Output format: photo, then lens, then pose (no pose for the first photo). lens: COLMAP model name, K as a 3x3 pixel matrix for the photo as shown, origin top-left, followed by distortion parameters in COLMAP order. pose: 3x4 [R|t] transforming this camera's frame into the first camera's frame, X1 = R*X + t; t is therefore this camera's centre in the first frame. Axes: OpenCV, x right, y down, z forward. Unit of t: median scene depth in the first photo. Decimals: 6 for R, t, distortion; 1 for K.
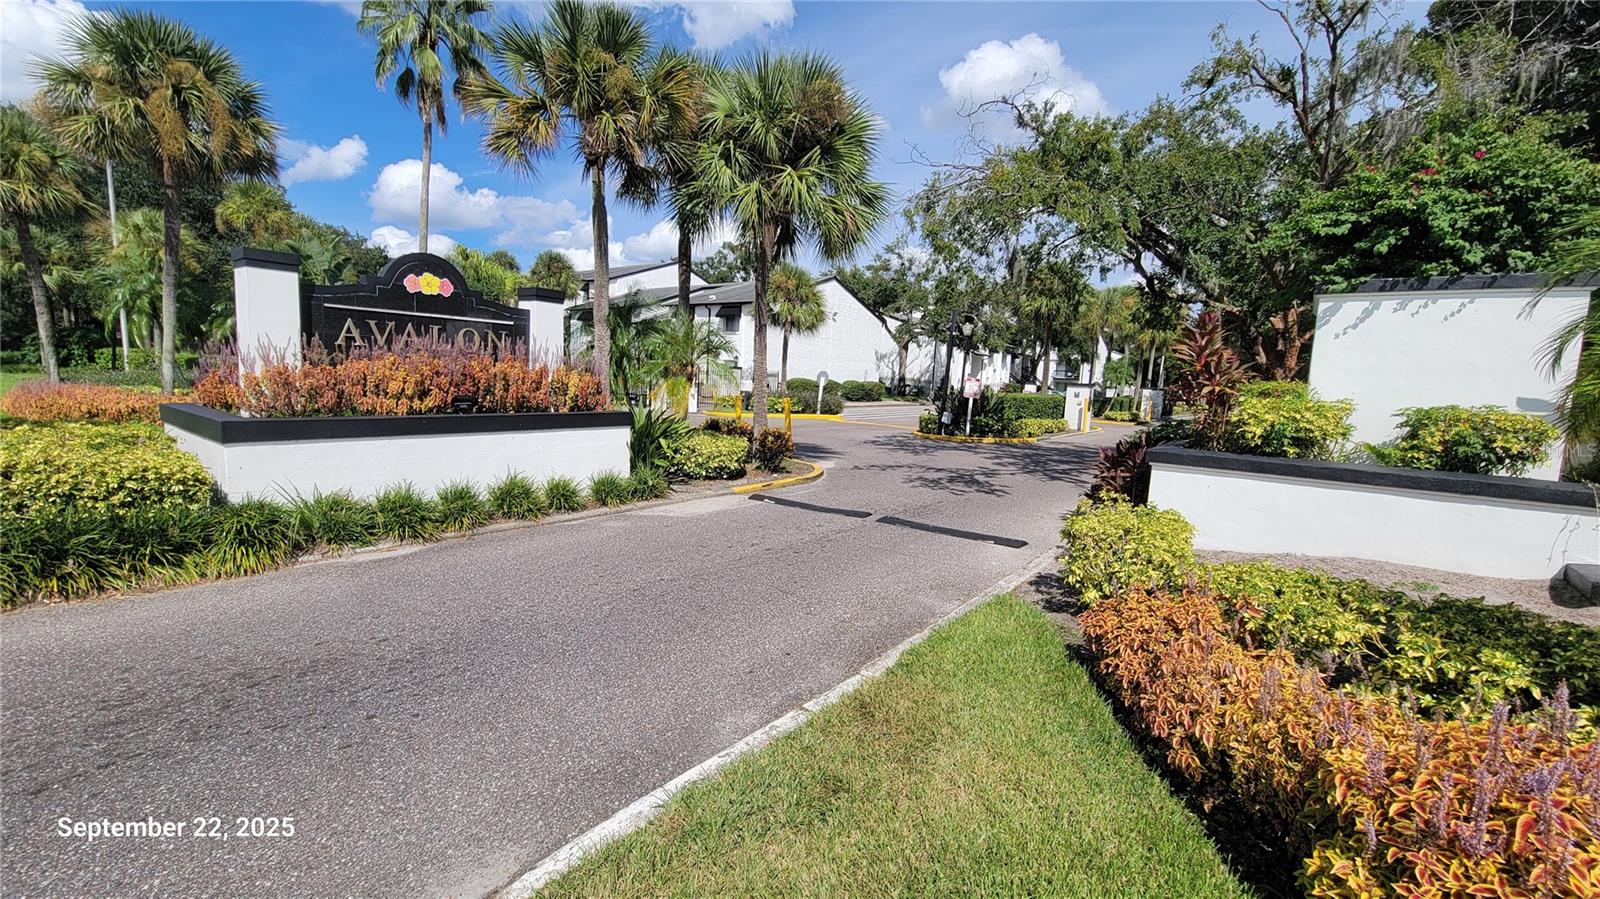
lens RADIAL K [[651.5, 0, 789.3], [0, 651.5, 449.7], [0, 0, 1]] dist [-0.001049, -0.000130]
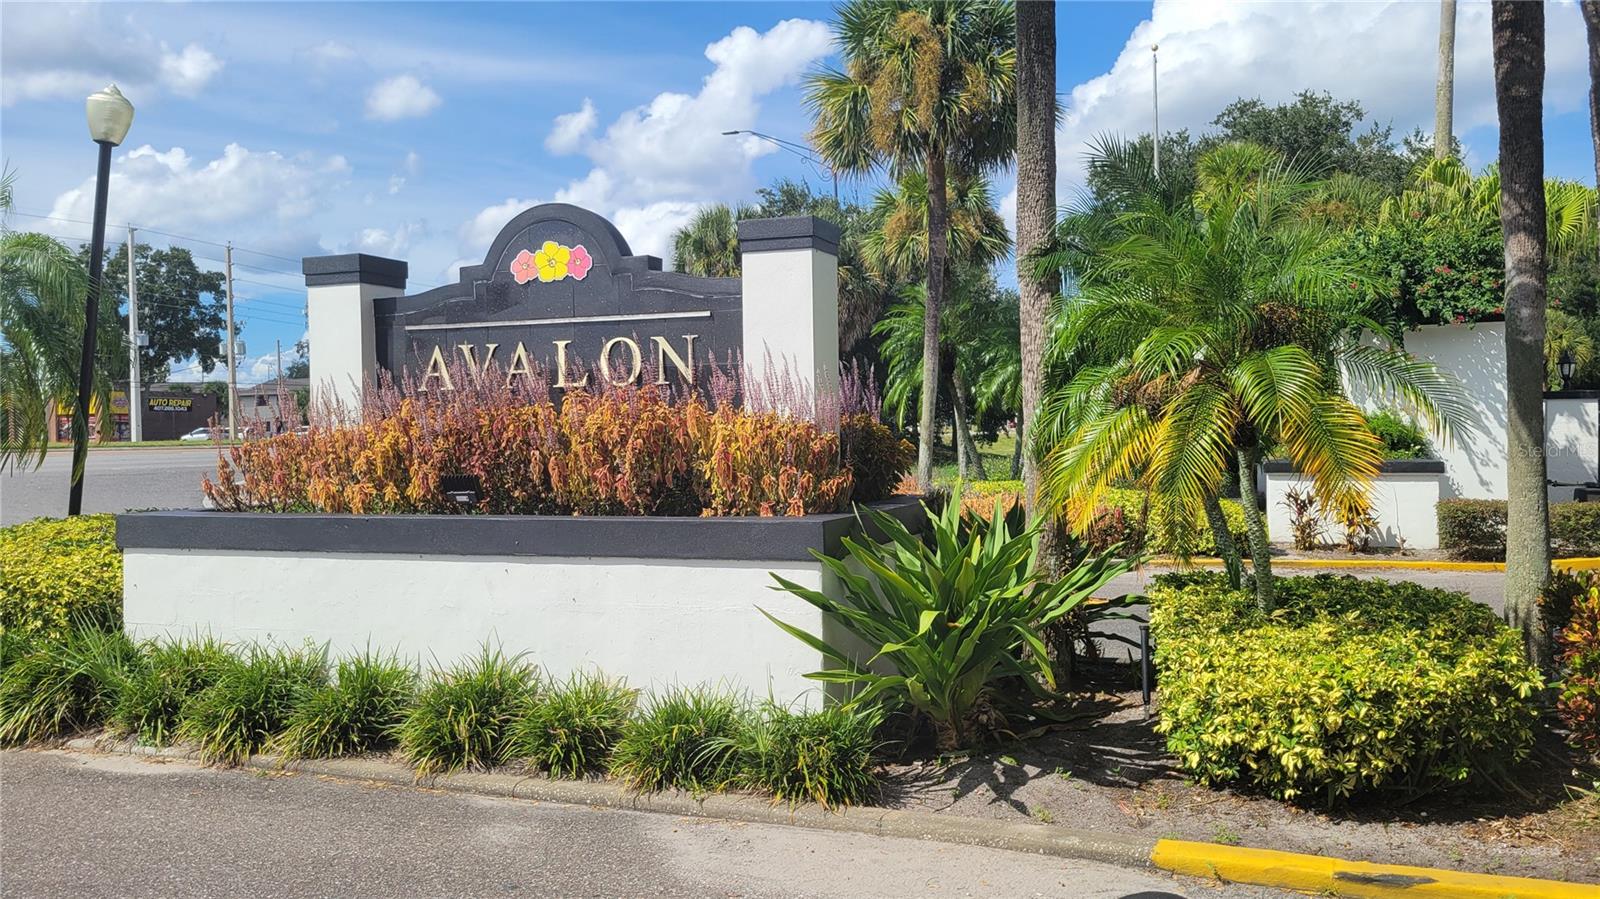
lens RADIAL K [[1210.7, 0, 800.0], [0, 1210.7, 449.5], [0, 0, 1]] dist [0.062519, -0.045326]
pose [[0.301151, -0.038958, -0.952780, 0.395024], [-0.080196, 0.994591, -0.066016, -0.058030], [0.950198, 0.096290, 0.296398, 0.884916]]
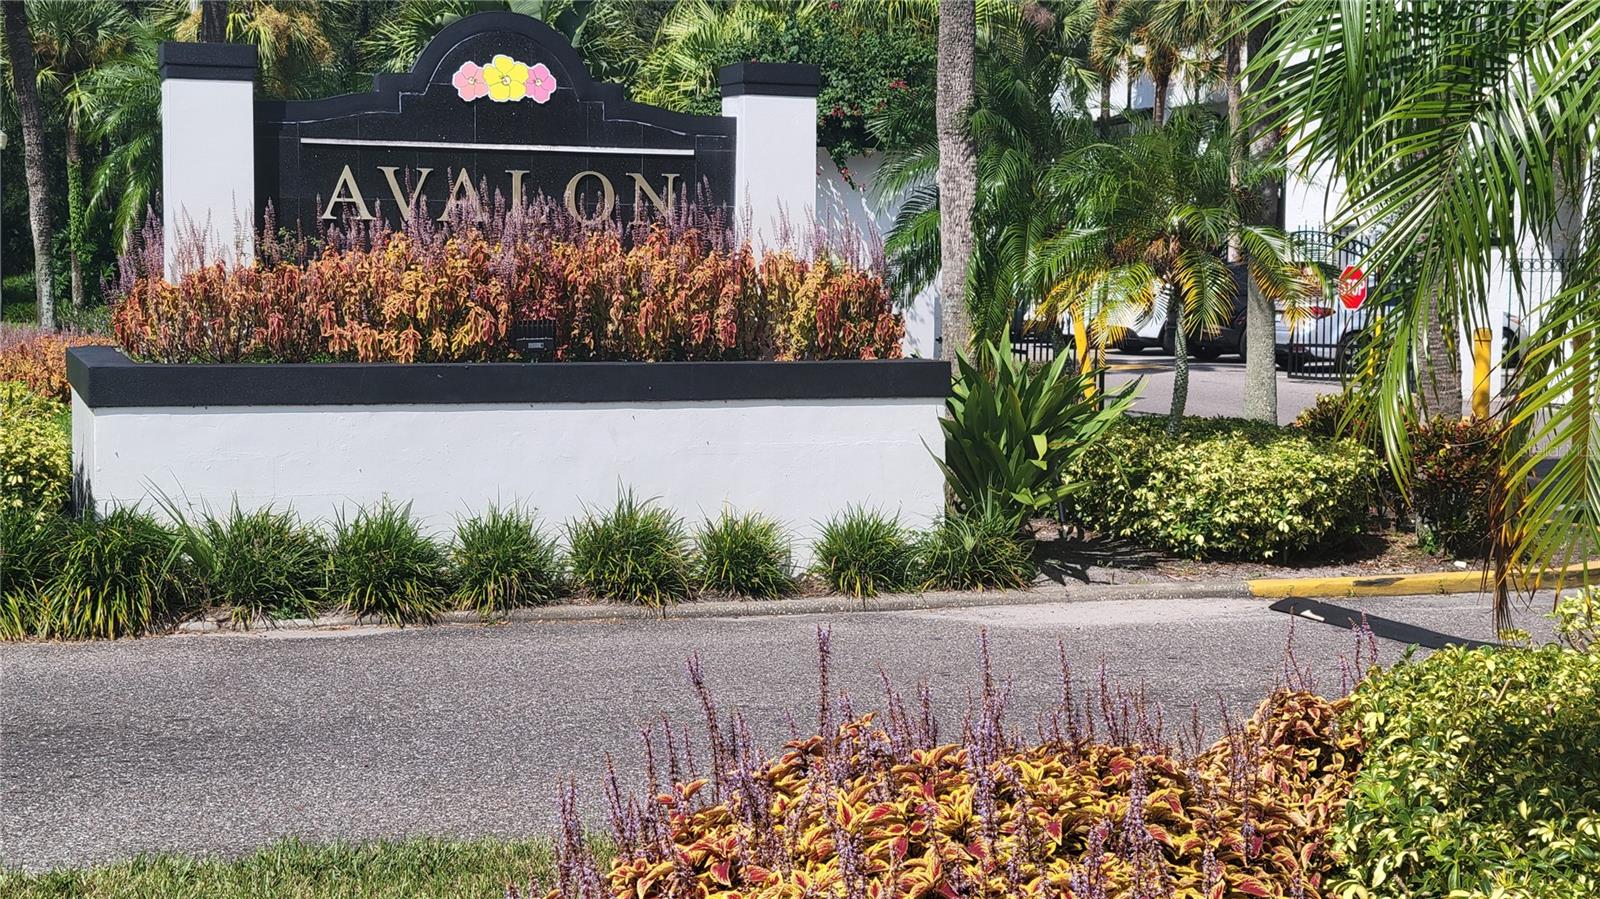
lens RADIAL K [[2424.0, 0, 838.4], [0, 2424.0, 449.8], [0, 0, 1]] dist [0.076001, -0.236462]
pose [[0.843004, 0.005426, -0.537879, 0.529453], [-0.033057, 0.998582, -0.041737, 0.062606], [0.536890, 0.052965, 0.841988, -0.270097]]
